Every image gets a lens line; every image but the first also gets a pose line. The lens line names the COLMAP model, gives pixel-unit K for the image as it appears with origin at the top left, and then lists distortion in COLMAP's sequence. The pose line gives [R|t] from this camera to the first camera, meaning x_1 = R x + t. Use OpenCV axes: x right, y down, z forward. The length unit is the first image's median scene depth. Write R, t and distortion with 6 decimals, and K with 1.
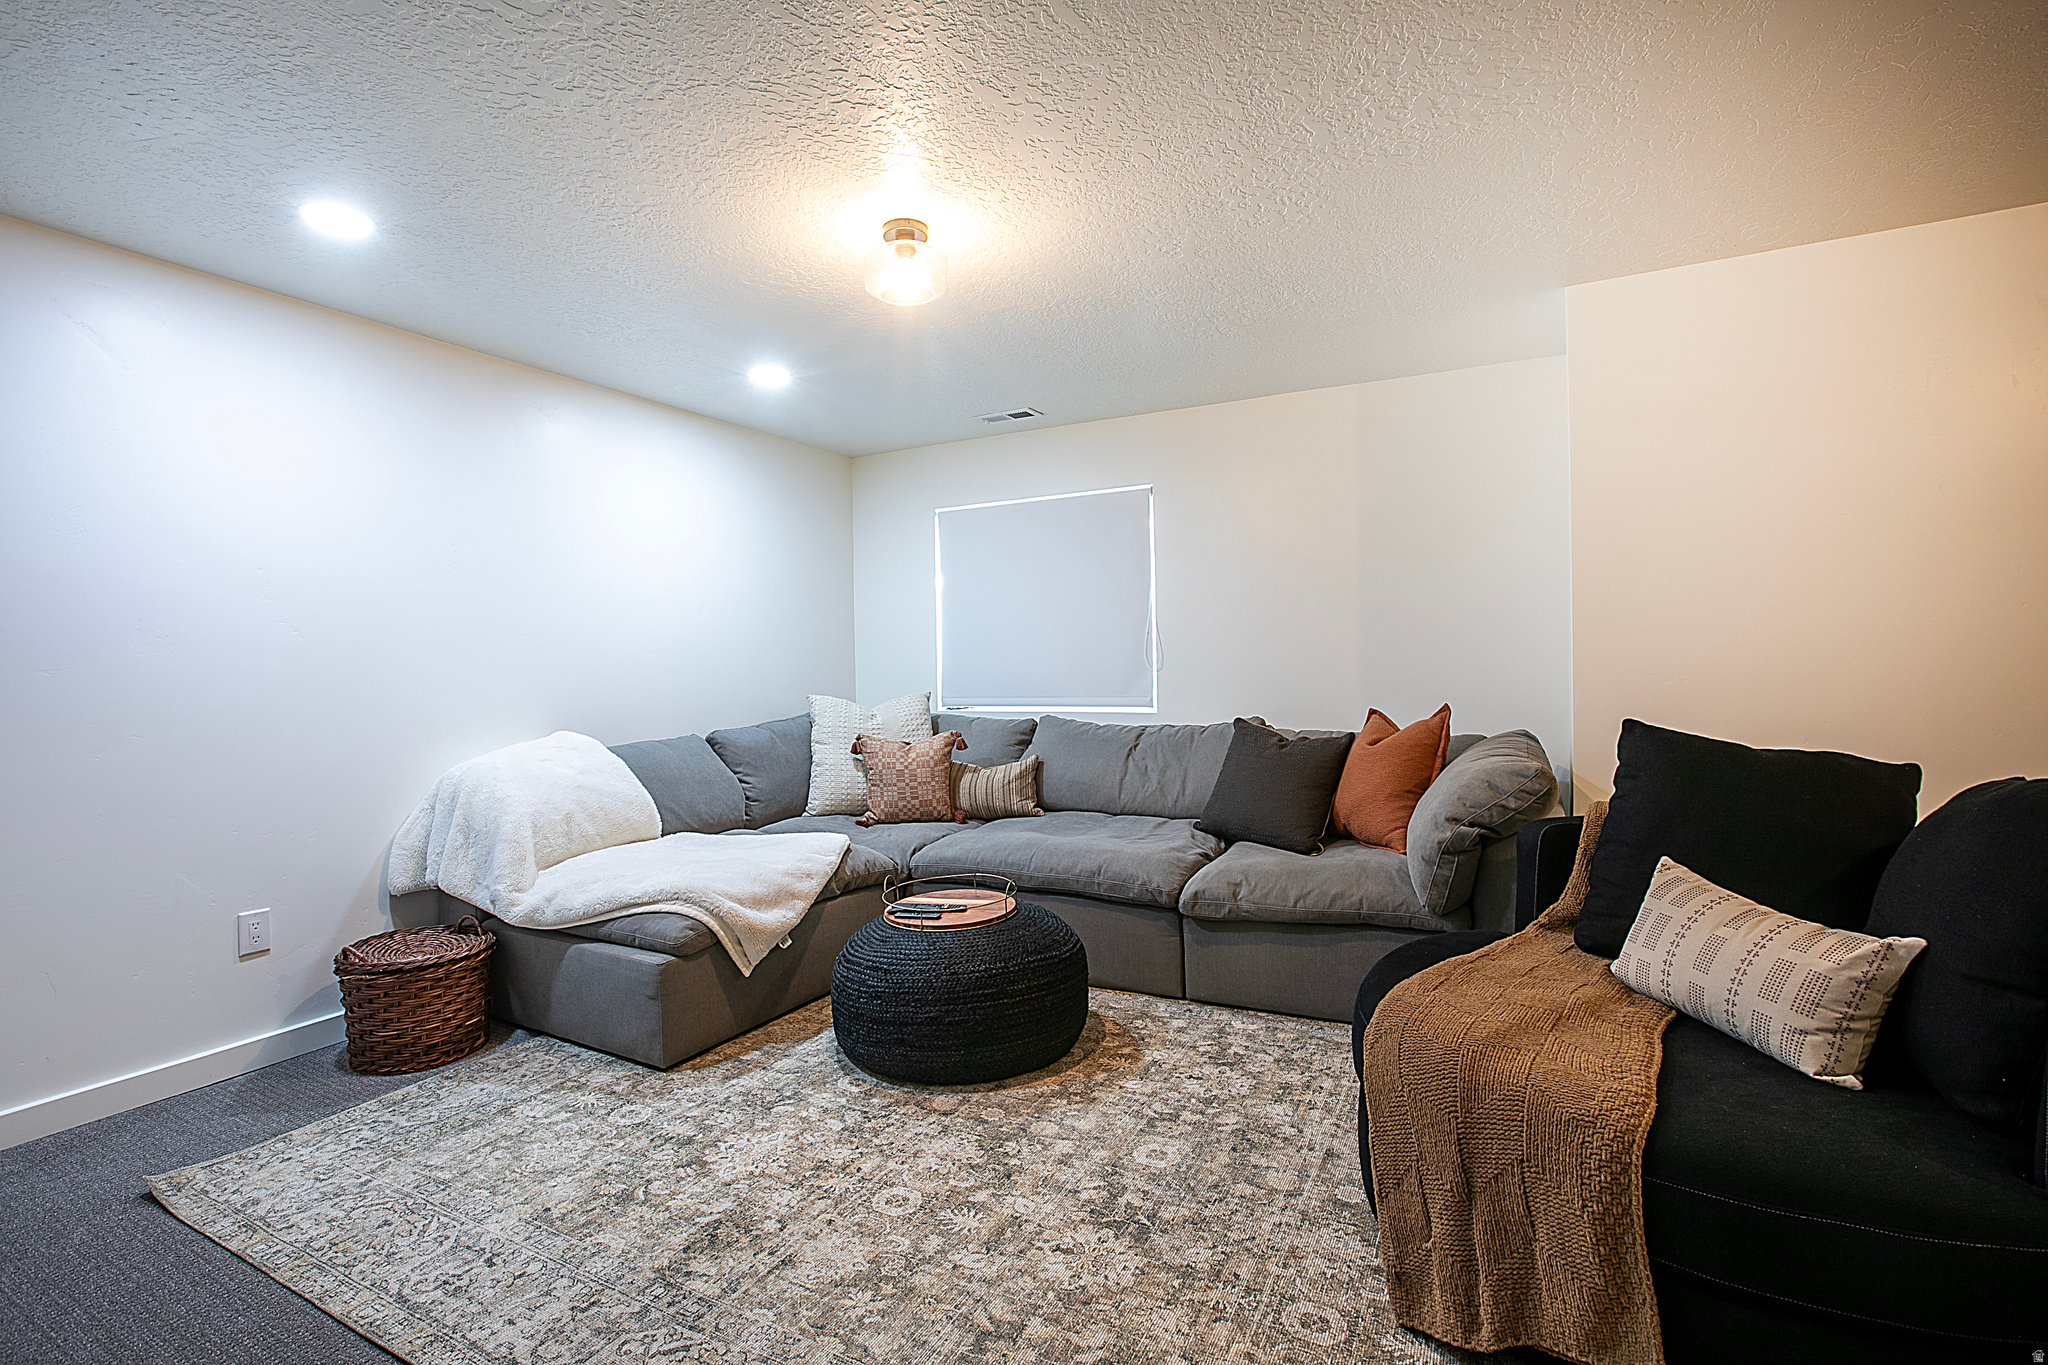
lens RADIAL K [[924.2, 0, 1024.0], [0, 924.2, 682.5], [0, 0, 1]] dist [-0.063482, 0.023385]
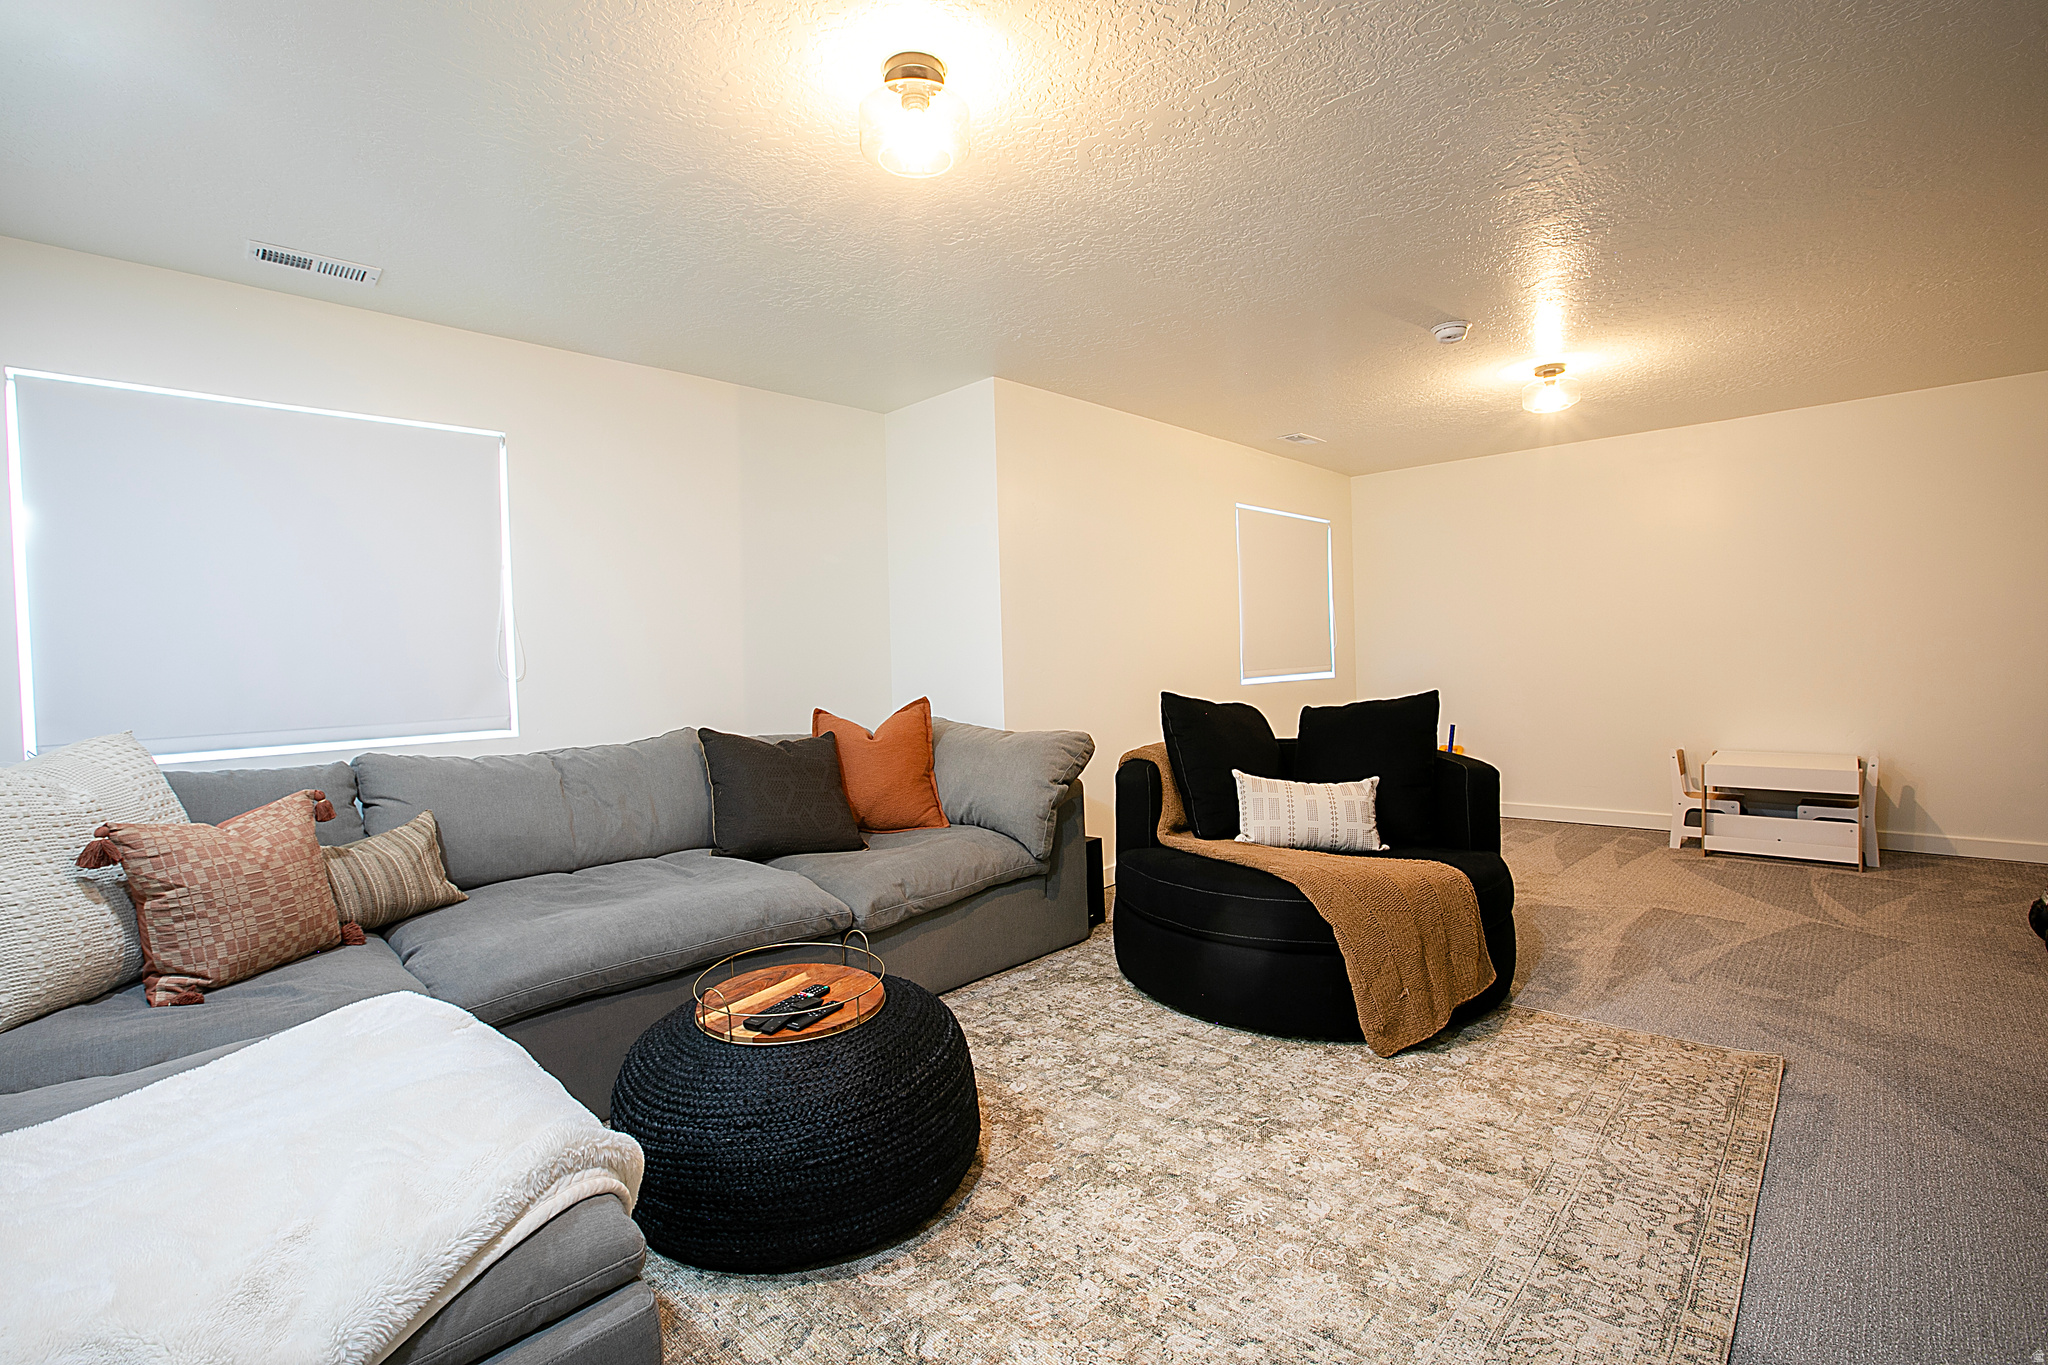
lens RADIAL K [[913.4, 0, 1024.0], [0, 913.4, 682.5], [0, 0, 1]] dist [-0.058689, 0.017463]
pose [[0.271837, -0.018164, 0.962172, -0.815589], [0.041570, 0.999110, 0.007117, 0.001644], [-0.961445, 0.038063, 0.272351, 0.728366]]
